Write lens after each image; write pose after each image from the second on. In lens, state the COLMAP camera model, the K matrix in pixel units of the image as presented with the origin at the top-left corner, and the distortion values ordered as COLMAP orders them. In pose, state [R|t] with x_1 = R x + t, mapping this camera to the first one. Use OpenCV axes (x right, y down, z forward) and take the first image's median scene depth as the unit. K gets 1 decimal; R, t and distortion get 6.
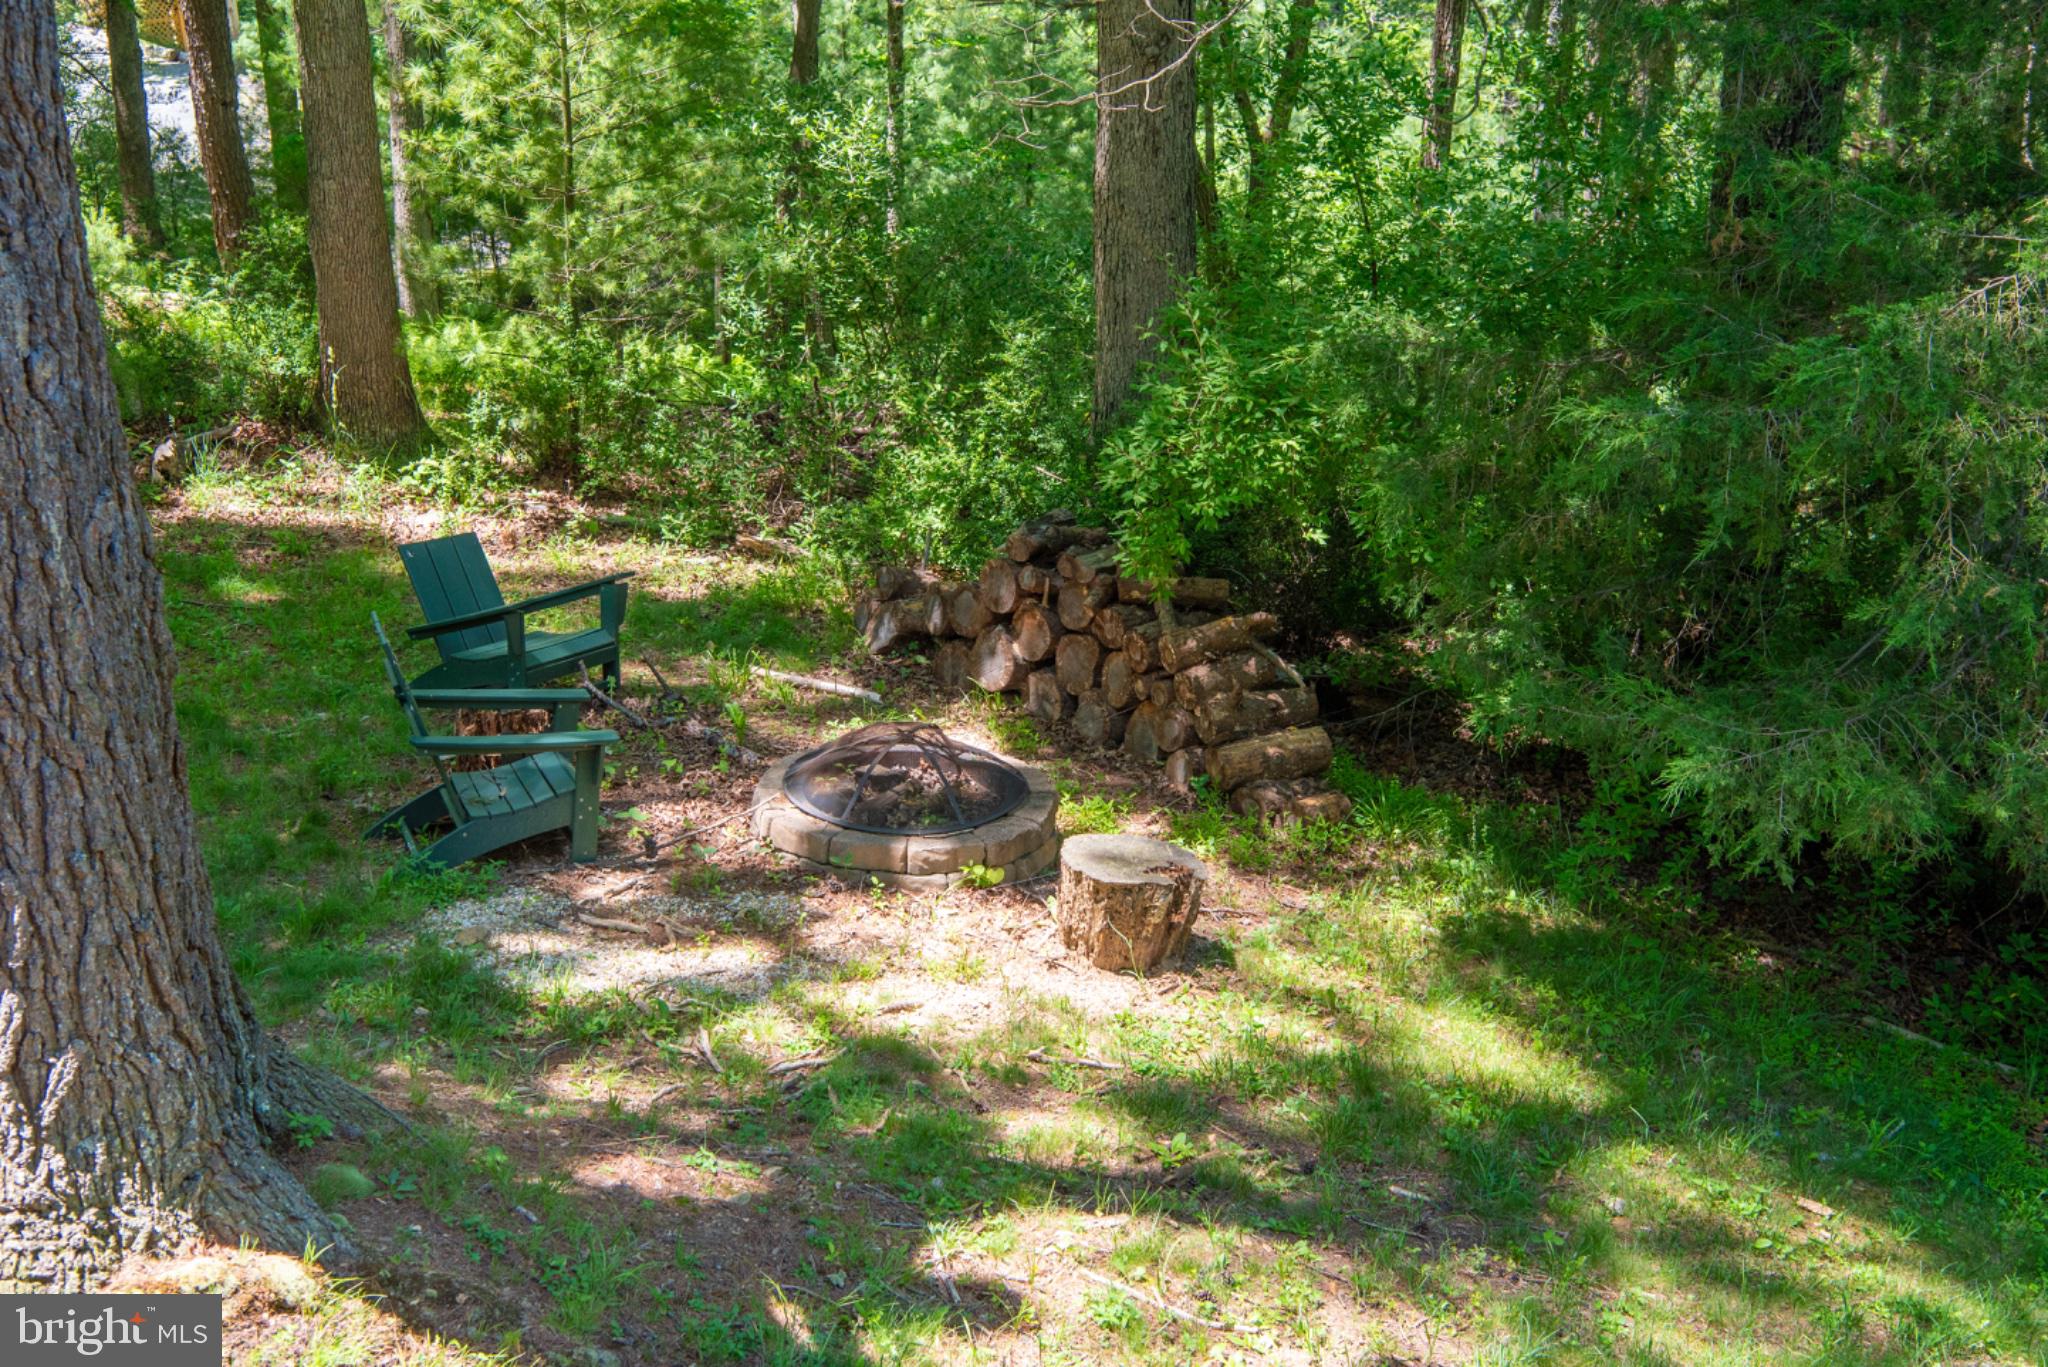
lens RADIAL K [[2767.8, 0, 1024.0], [0, 2767.8, 683.5], [0, 0, 1]] dist [0.158903, -0.013004]
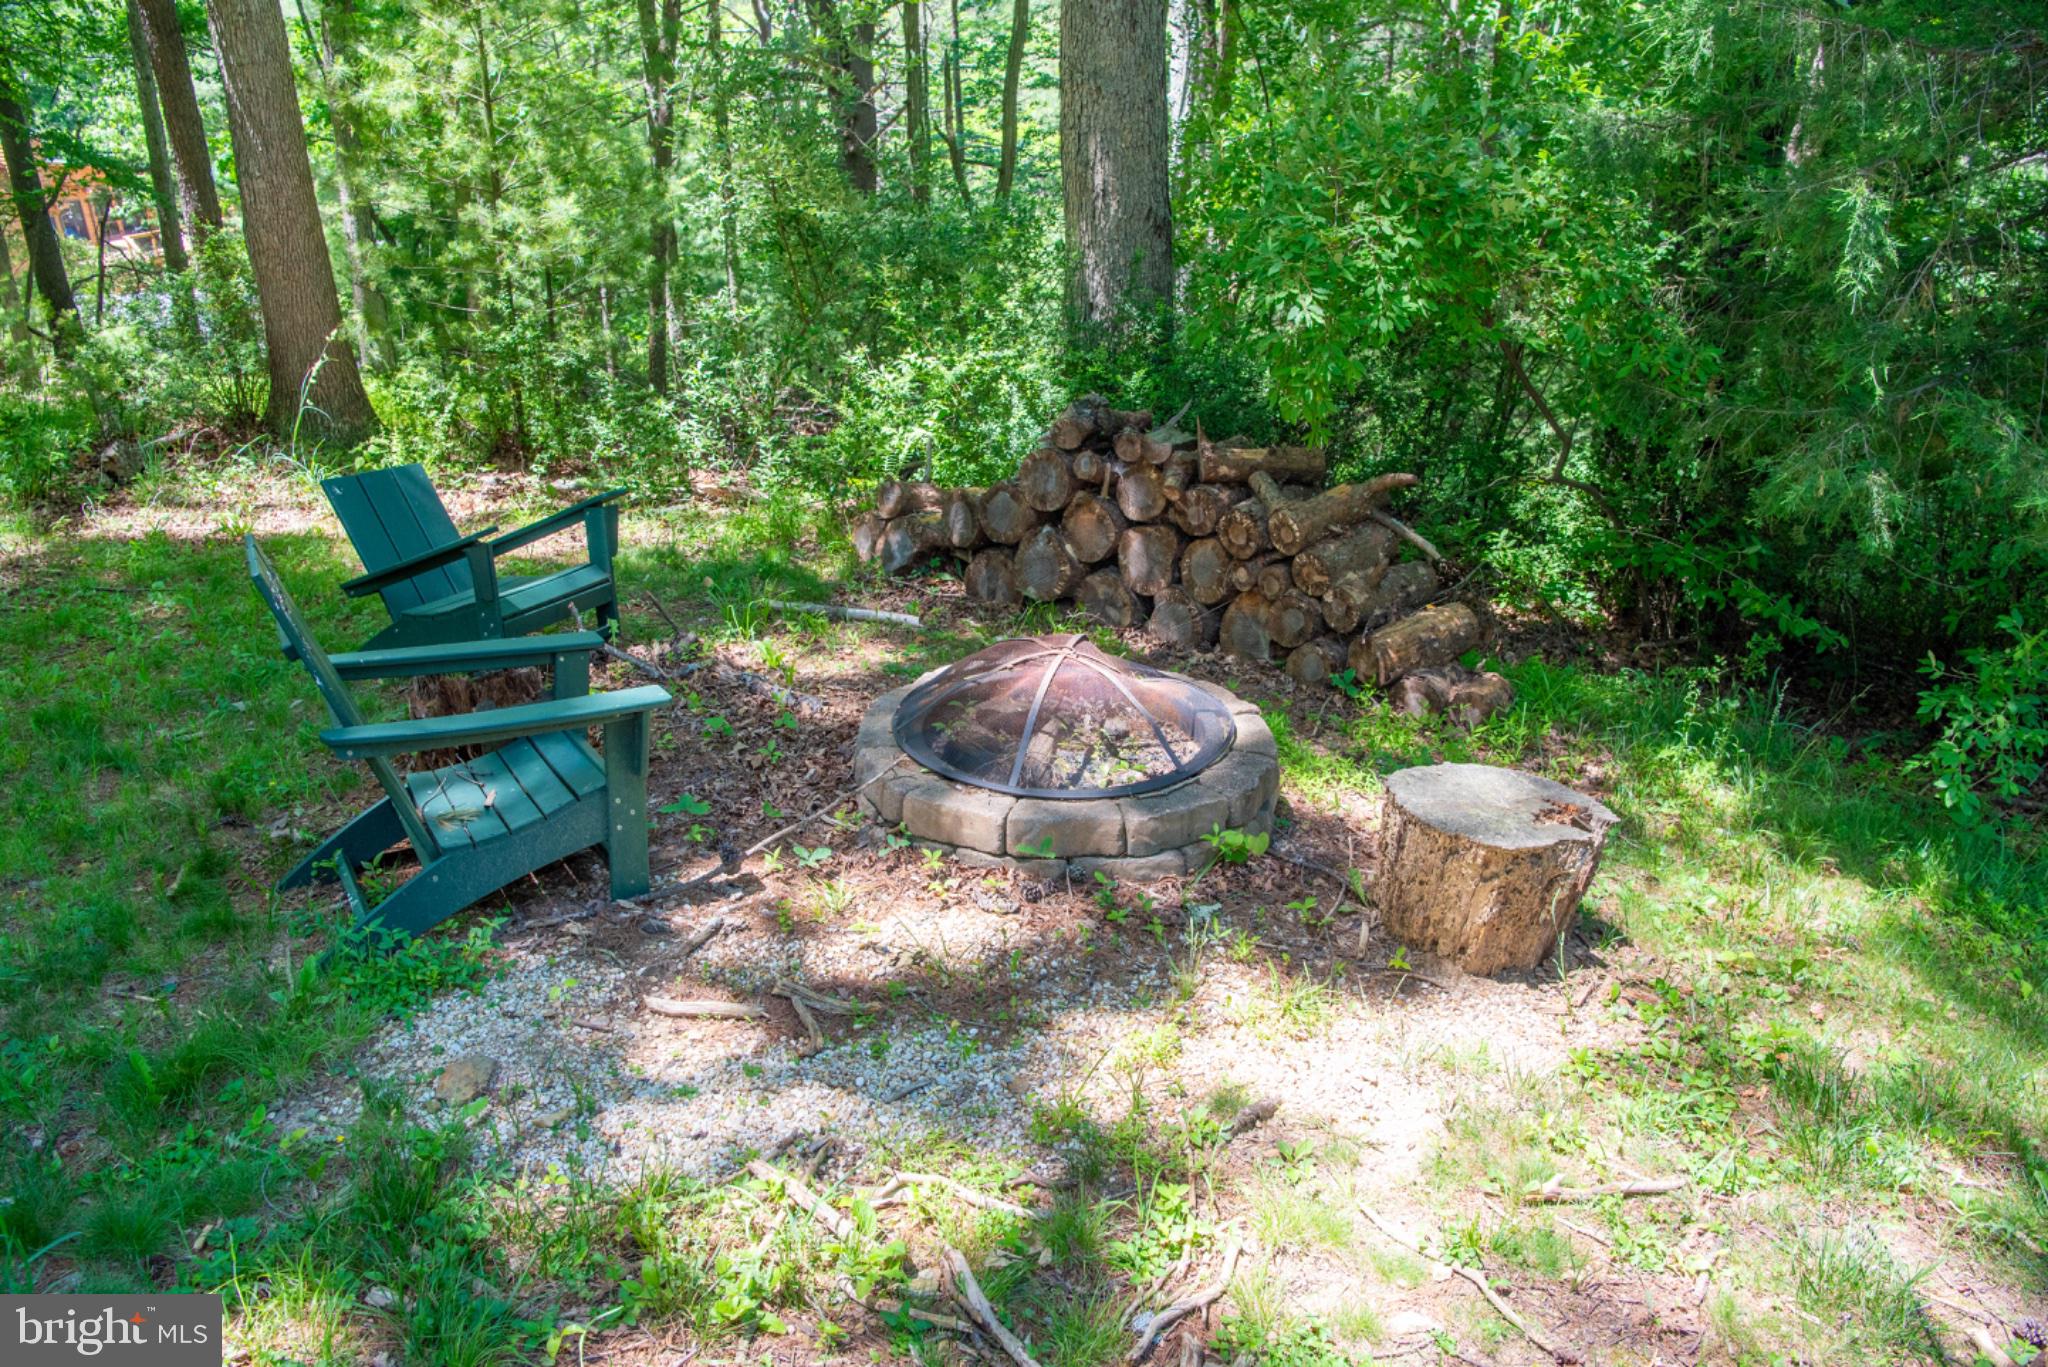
lens RADIAL K [[1482.9, 0, 1039.4], [0, 1482.9, 678.8], [0, 0, 1]] dist [-0.069345, 0.013320]
pose [[0.979251, -0.098919, 0.176869, -0.105599], [0.092876, 0.994785, 0.042145, 0.007830], [-0.180115, -0.024844, 0.983332, 0.566767]]
